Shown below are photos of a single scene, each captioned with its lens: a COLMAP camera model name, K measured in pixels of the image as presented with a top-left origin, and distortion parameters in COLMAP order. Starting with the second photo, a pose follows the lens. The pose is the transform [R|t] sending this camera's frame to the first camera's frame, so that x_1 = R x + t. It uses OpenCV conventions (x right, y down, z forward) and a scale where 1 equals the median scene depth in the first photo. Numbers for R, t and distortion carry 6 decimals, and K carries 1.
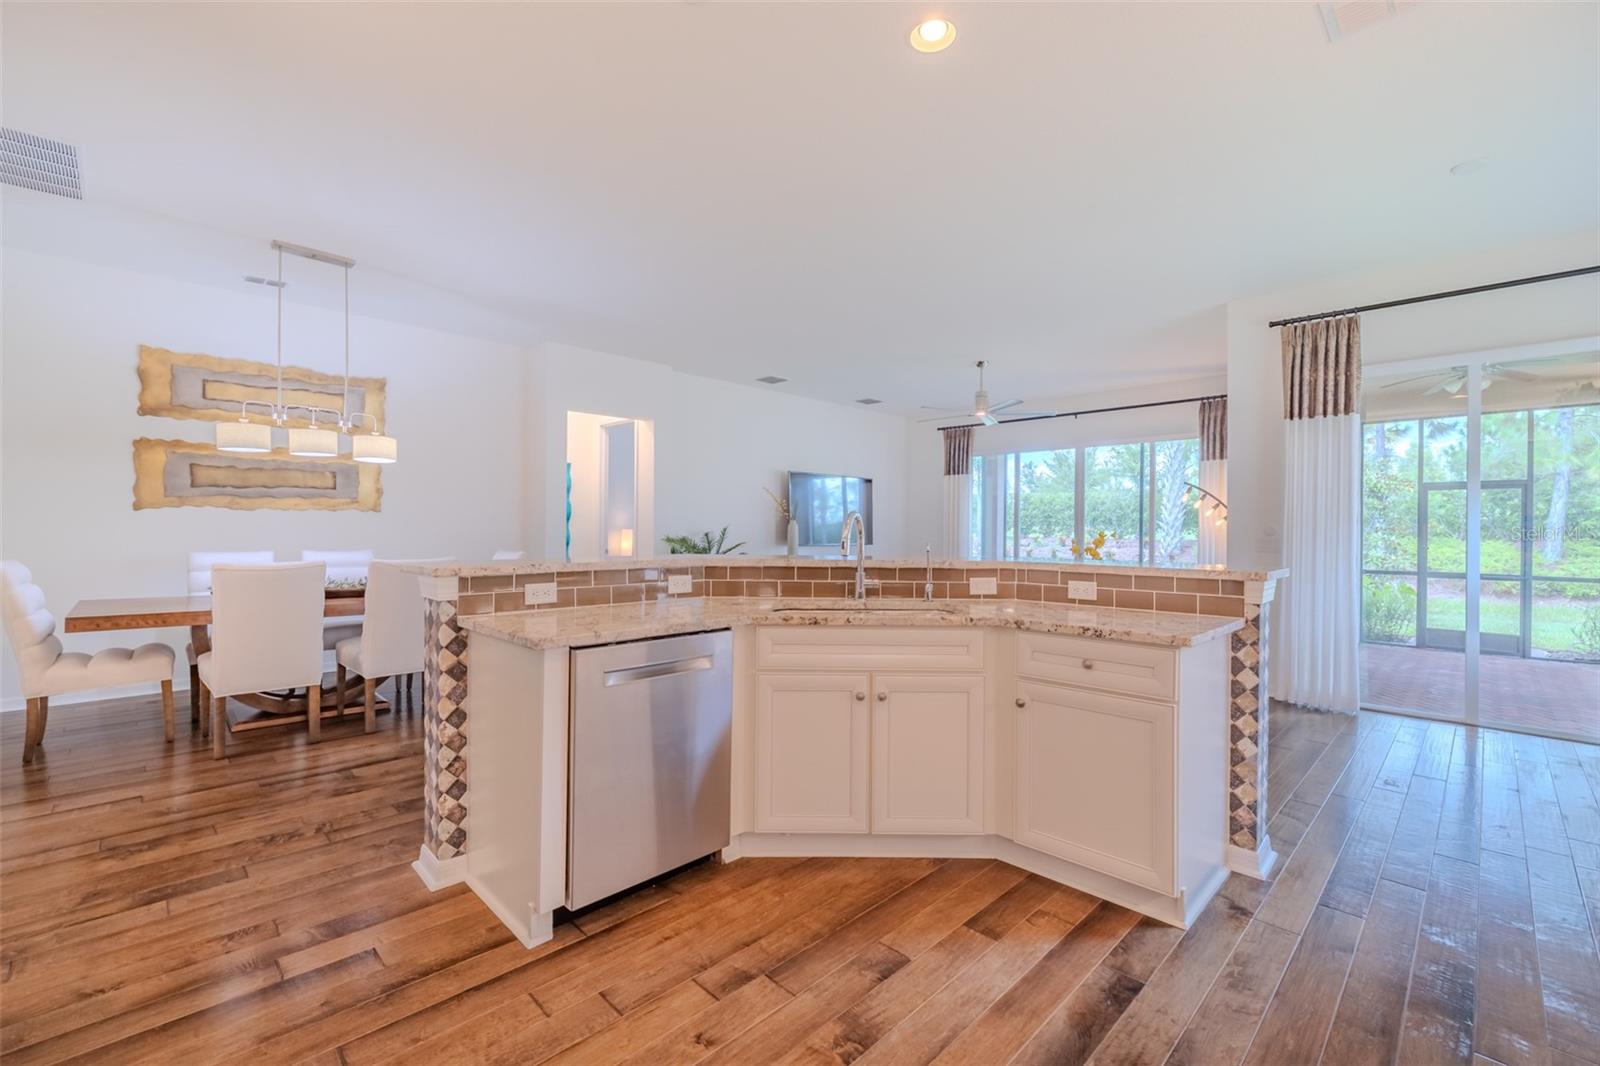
lens RADIAL K [[679.0, 0, 805.0], [0, 679.0, 530.5], [0, 0, 1]] dist [-0.002208, -0.000142]
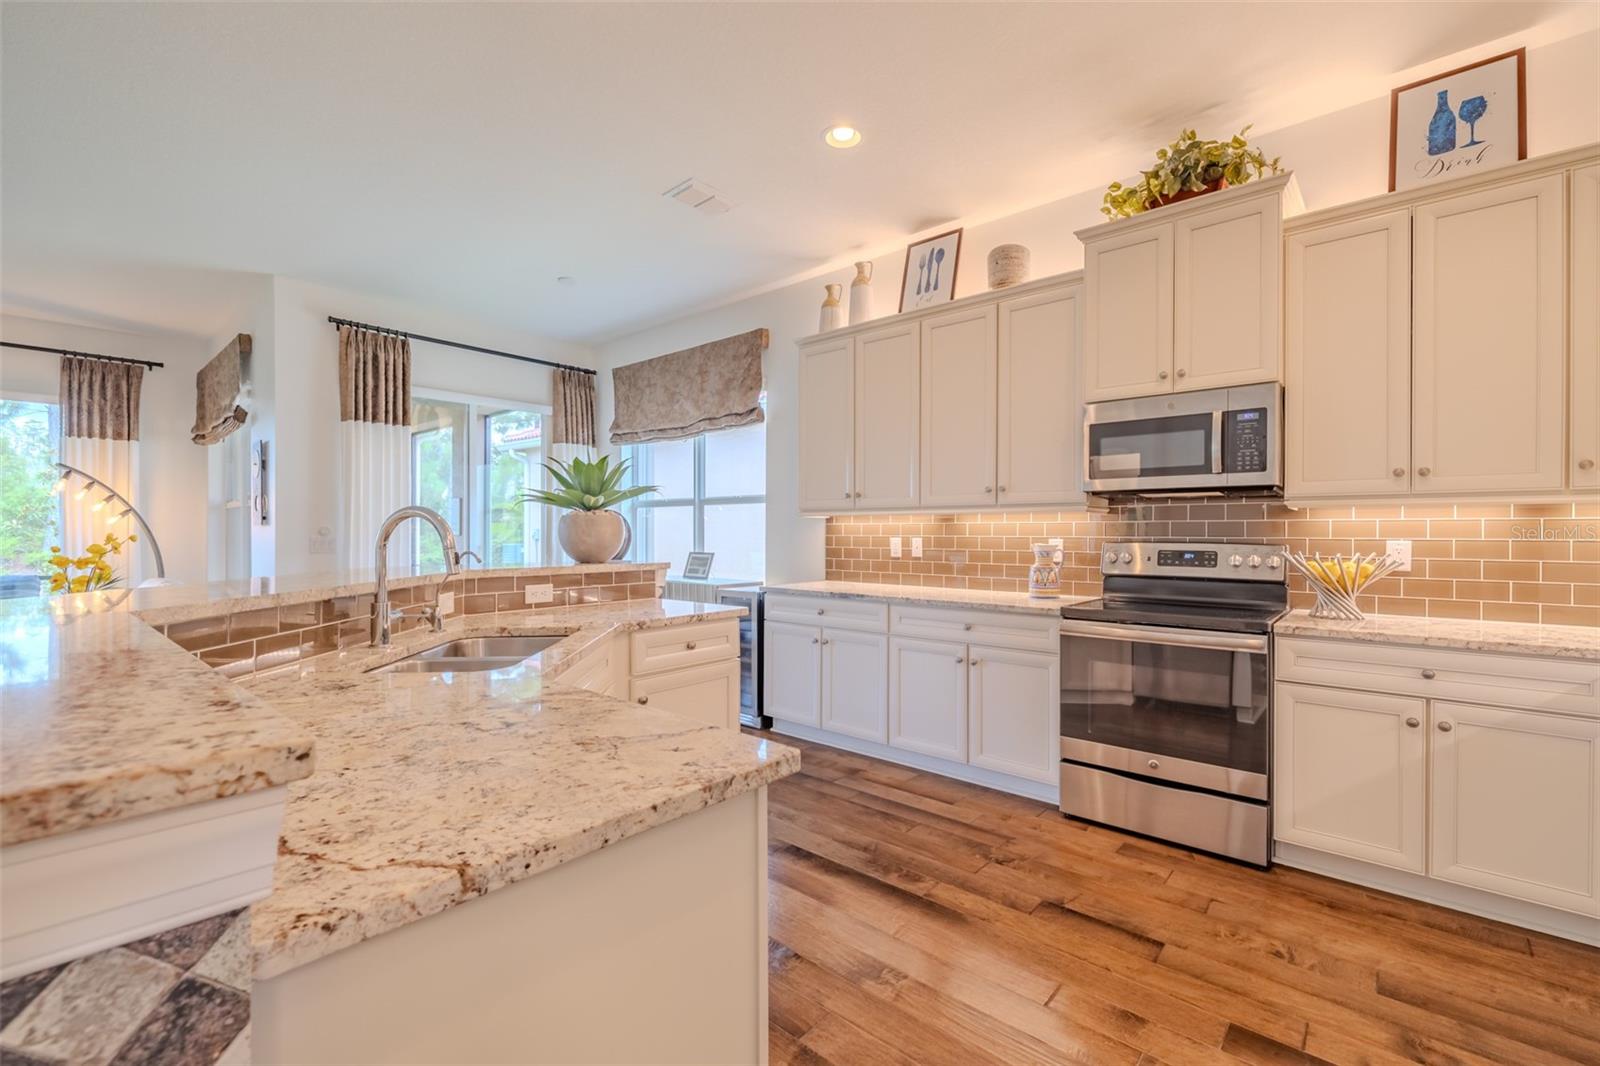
lens RADIAL K [[696.0, 0, 803.6], [0, 696.0, 534.1], [0, 0, 1]] dist [-0.000695, 0.000011]
pose [[-0.074462, -0.011617, 0.997156, -0.225967], [0.001924, 0.999929, 0.011793, -0.003562], [-0.997222, 0.002797, -0.074434, 0.249641]]
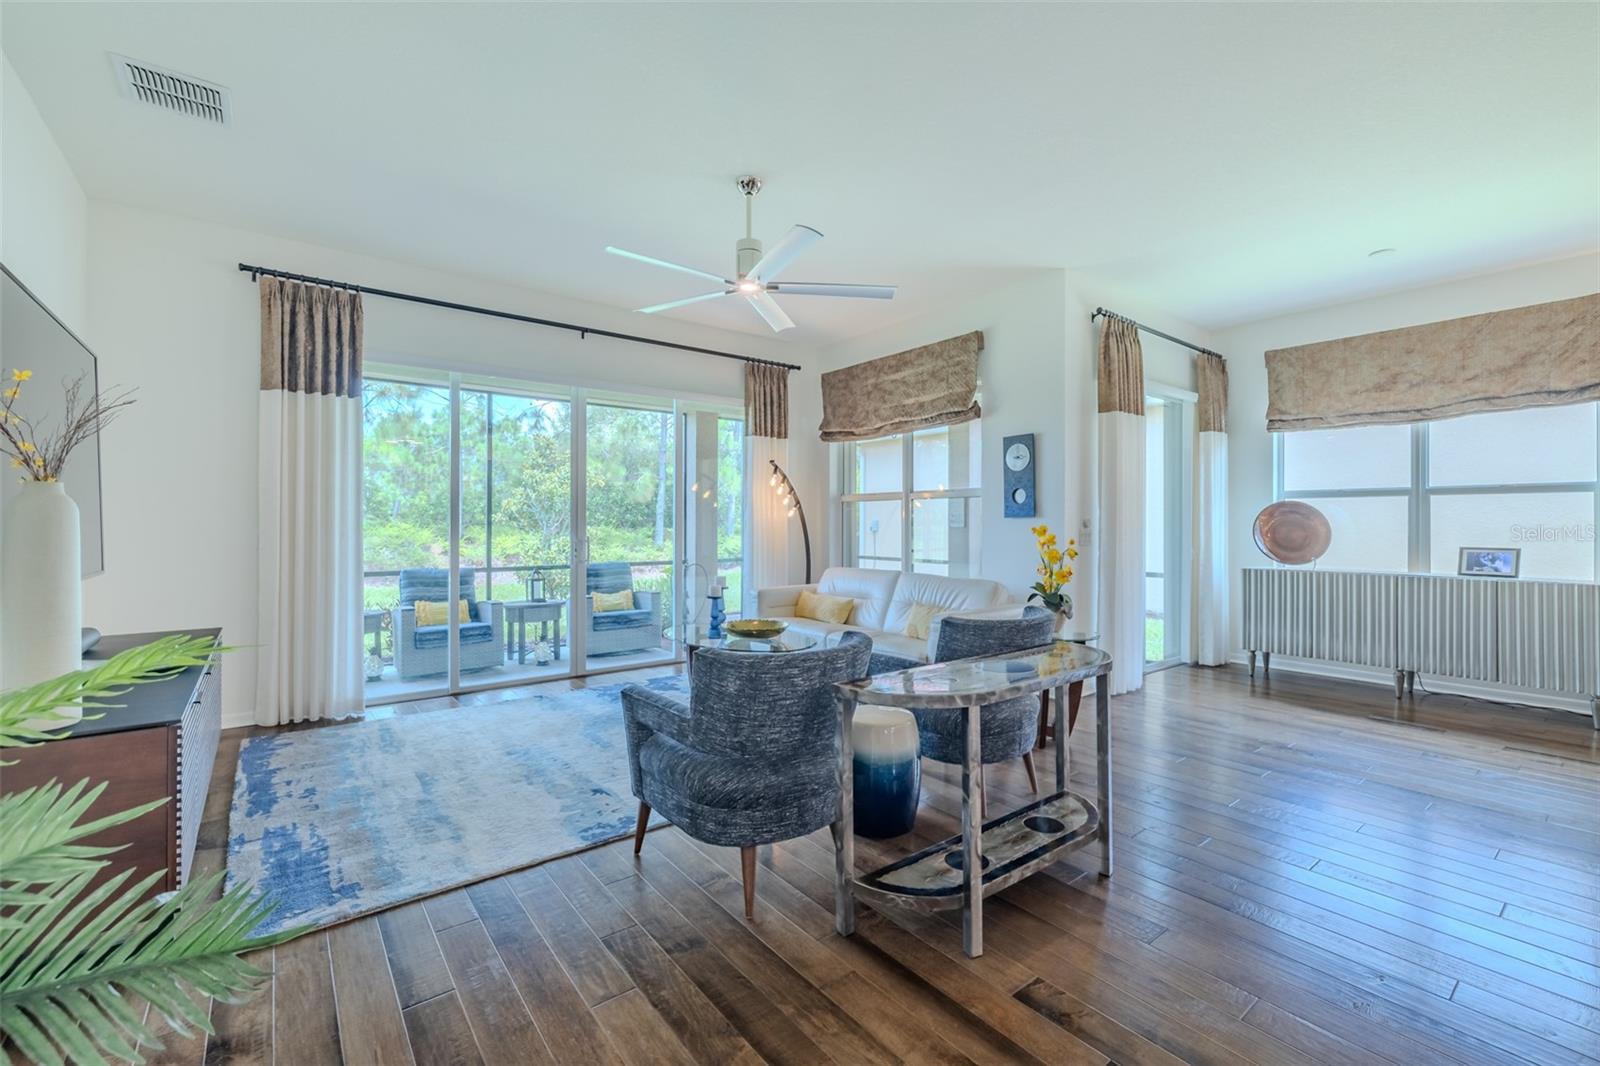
lens RADIAL K [[679.0, 0, 805.0], [0, 679.0, 530.5], [0, 0, 1]] dist [-0.002208, -0.000142]
pose [[0.113326, -0.019905, 0.993358, -0.204657], [0.002768, 0.999802, 0.019718, -0.005757], [-0.993554, 0.000515, 0.113359, 0.822839]]
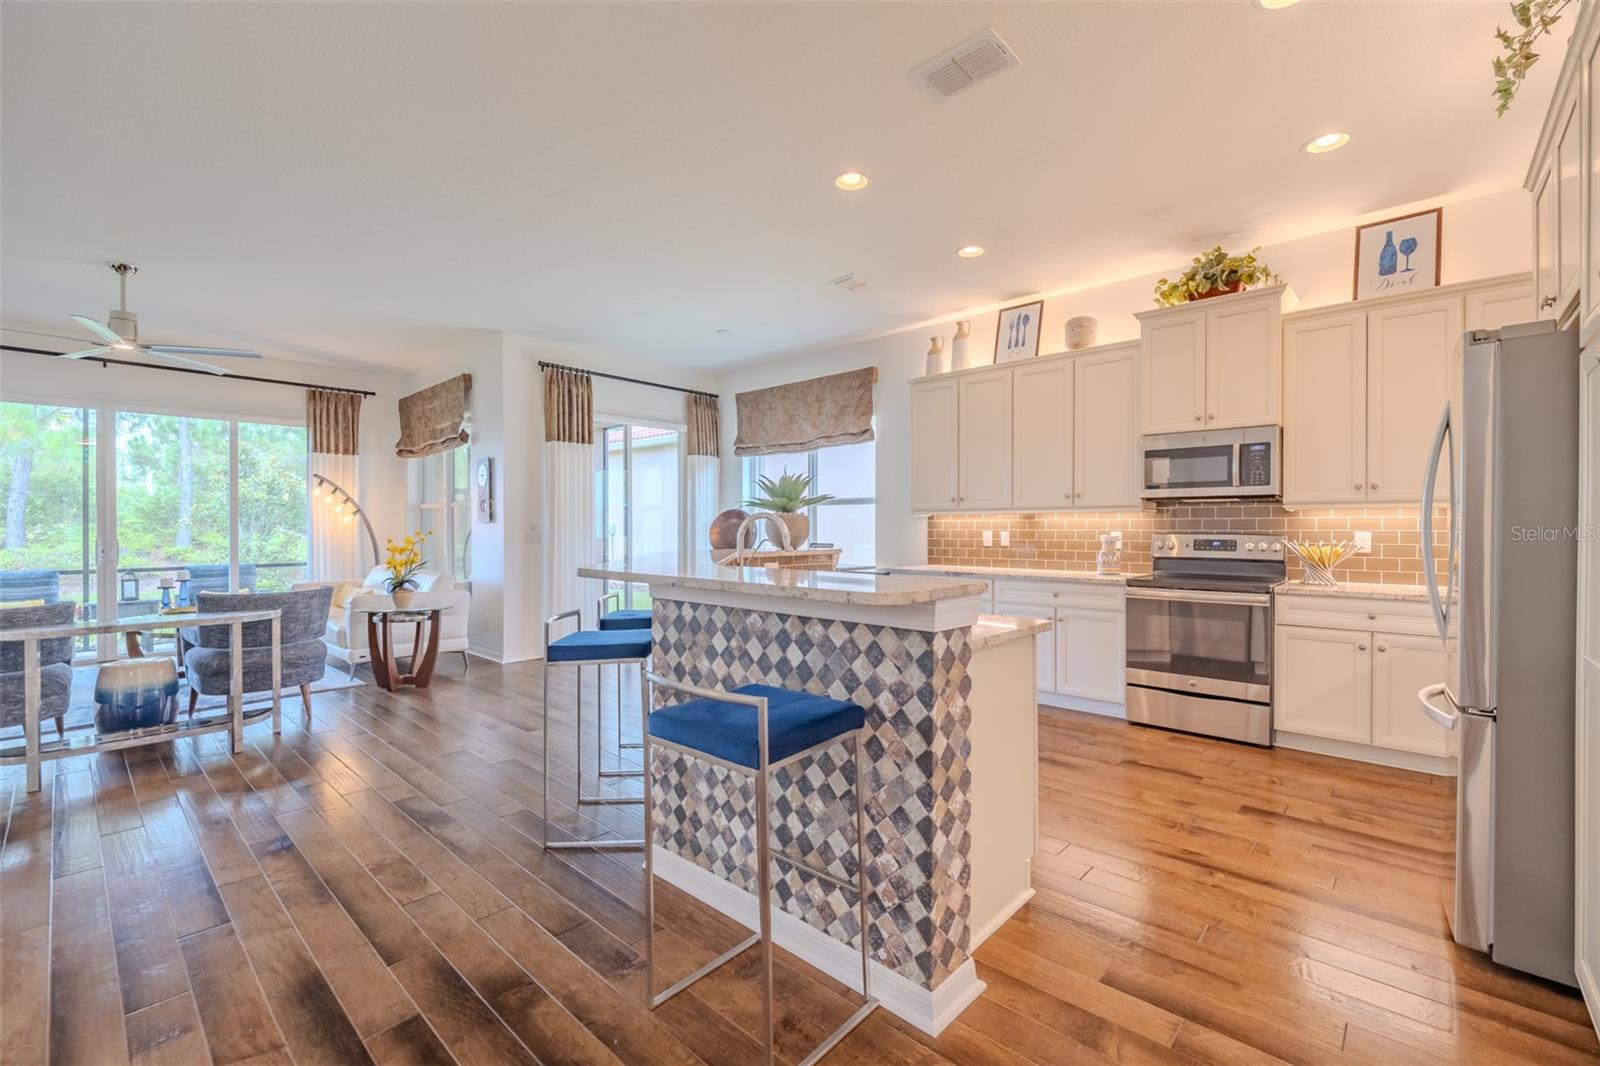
lens RADIAL K [[691.2, 0, 802.3], [0, 691.2, 530.0], [0, 0, 1]] dist [-0.000175, 0.000039]
pose [[-0.046123, -0.012921, 0.998852, -0.388233], [0.004053, 0.999906, 0.013121, -0.005505], [-0.998928, 0.004654, -0.046066, 0.360456]]
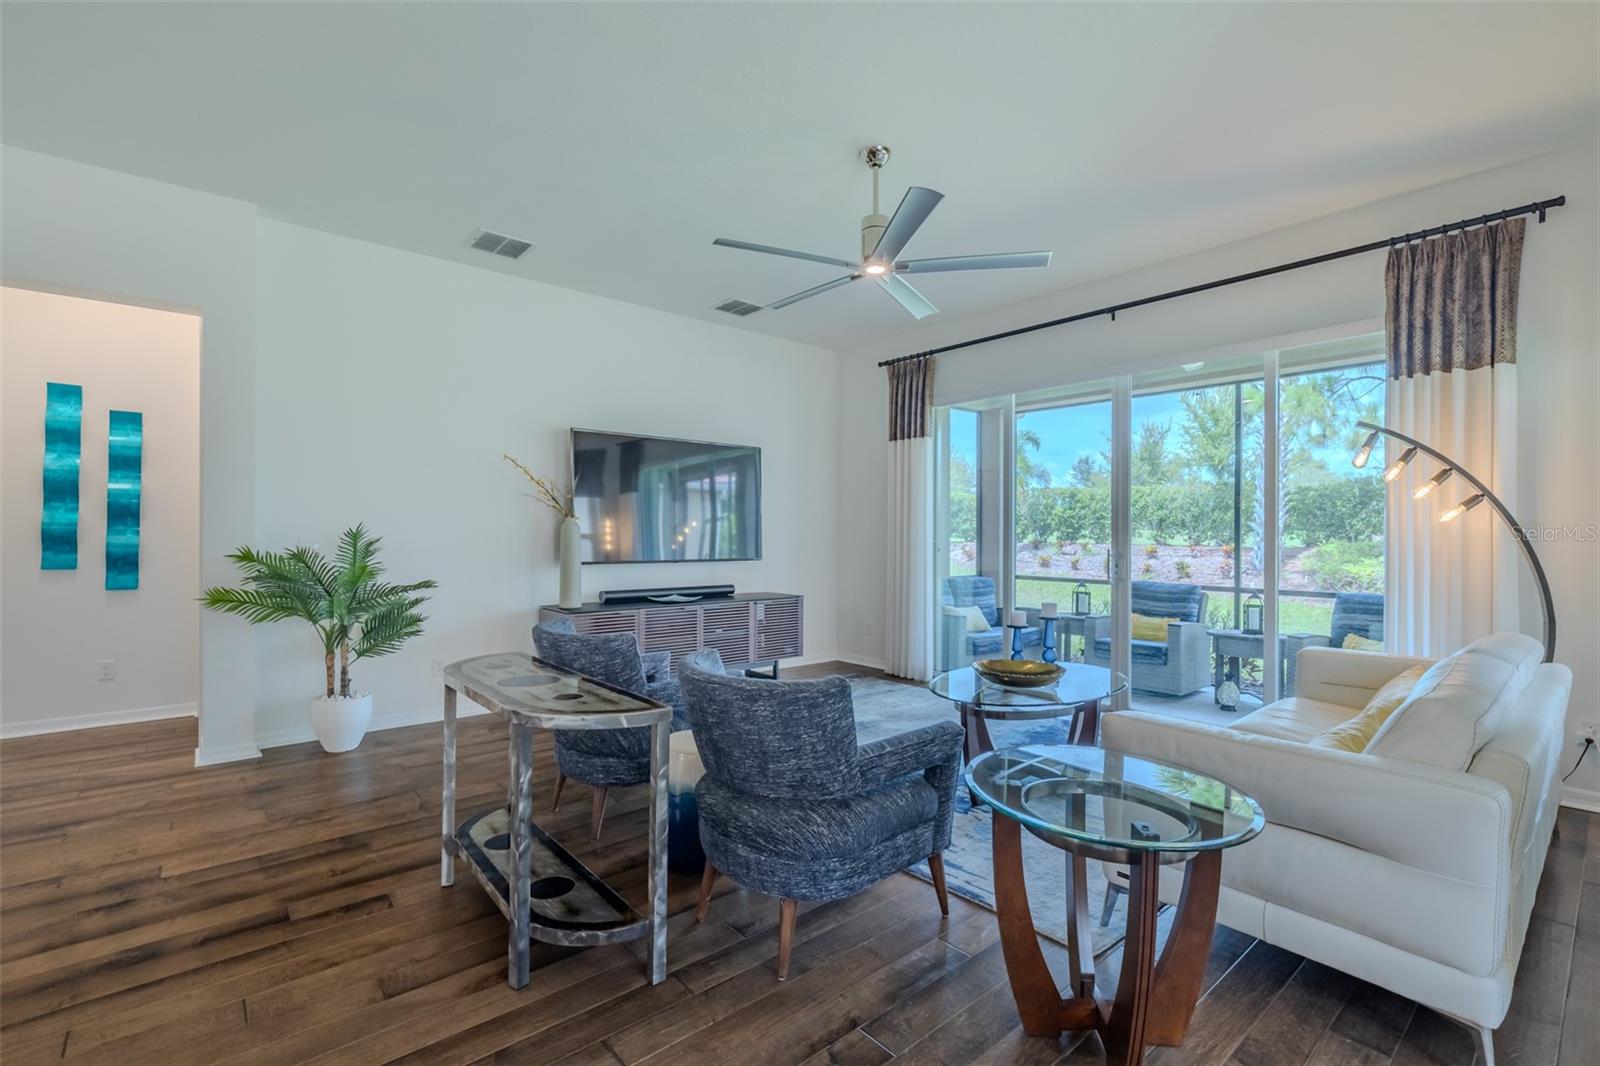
lens RADIAL K [[711.9, 0, 796.2], [0, 711.9, 532.2], [0, 0, 1]] dist [-0.001500, -0.000430]
pose [[0.997179, -0.002998, -0.074999, 0.220715], [0.002606, 0.999982, -0.005324, 0.000002], [0.075014, 0.005113, 0.997169, 0.489771]]
